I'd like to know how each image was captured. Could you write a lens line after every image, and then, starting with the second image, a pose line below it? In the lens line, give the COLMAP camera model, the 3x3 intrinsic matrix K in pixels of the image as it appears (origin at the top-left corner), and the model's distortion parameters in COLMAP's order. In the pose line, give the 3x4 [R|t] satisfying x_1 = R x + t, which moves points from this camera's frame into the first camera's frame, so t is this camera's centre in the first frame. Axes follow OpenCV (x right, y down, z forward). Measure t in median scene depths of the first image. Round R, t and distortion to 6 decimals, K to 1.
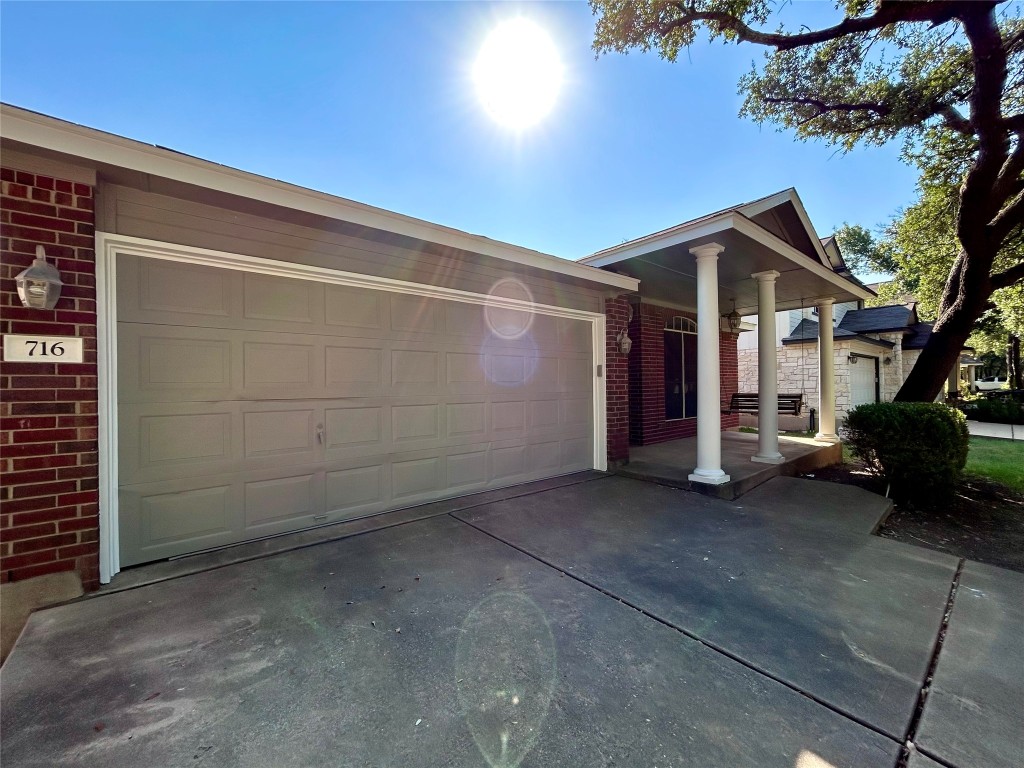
lens RADIAL K [[409.9, 0, 513.8], [0, 409.9, 384.7], [0, 0, 1]] dist [-0.000243, -0.000483]
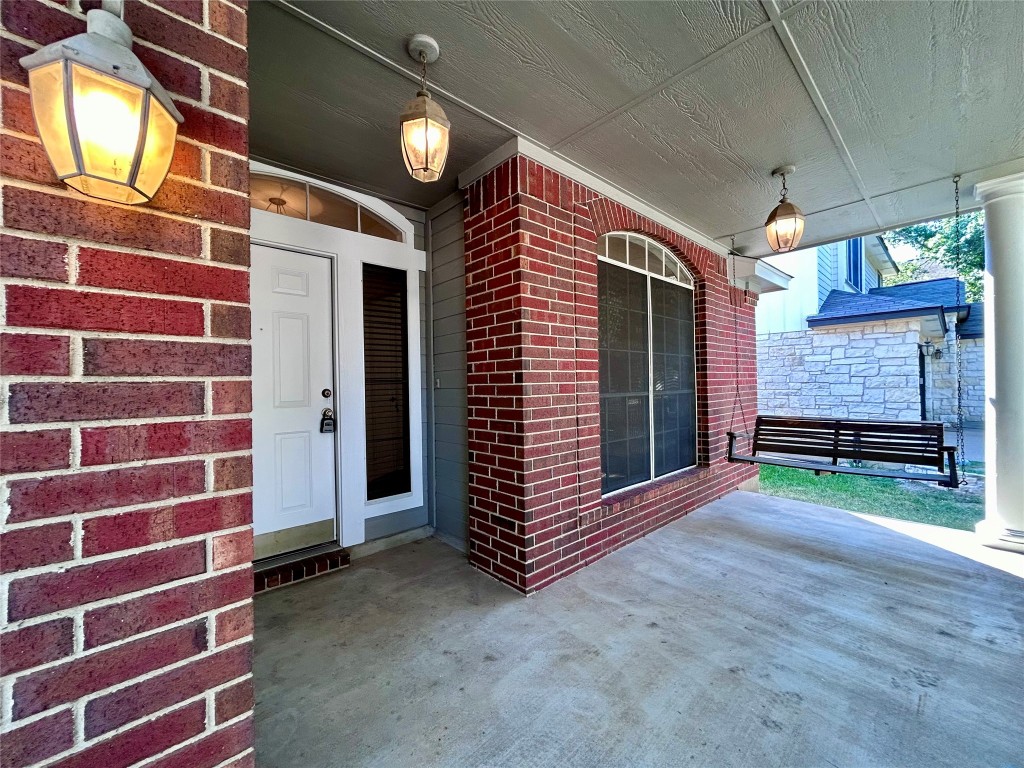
lens RADIAL K [[409.9, 0, 513.8], [0, 409.9, 384.7], [0, 0, 1]] dist [-0.000243, -0.000483]
pose [[0.998643, -0.004024, 0.051920, 0.274048], [0.003927, 0.999990, 0.001962, -0.017696], [-0.051927, -0.001755, 0.998649, 0.640843]]
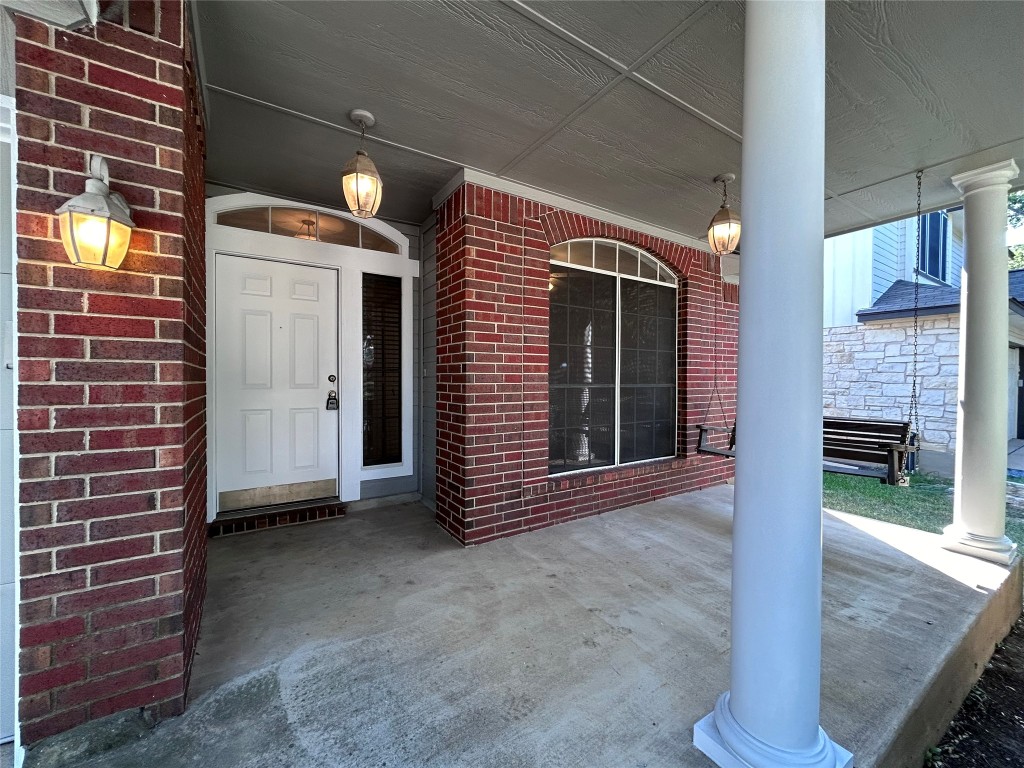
lens RADIAL K [[409.9, 0, 513.8], [0, 409.9, 384.7], [0, 0, 1]] dist [-0.000243, -0.000483]
pose [[0.993041, 0.018934, -0.116239, 0.384419], [-0.016848, 0.999679, 0.018904, -0.015096], [0.116560, -0.016814, 0.993041, 0.581882]]
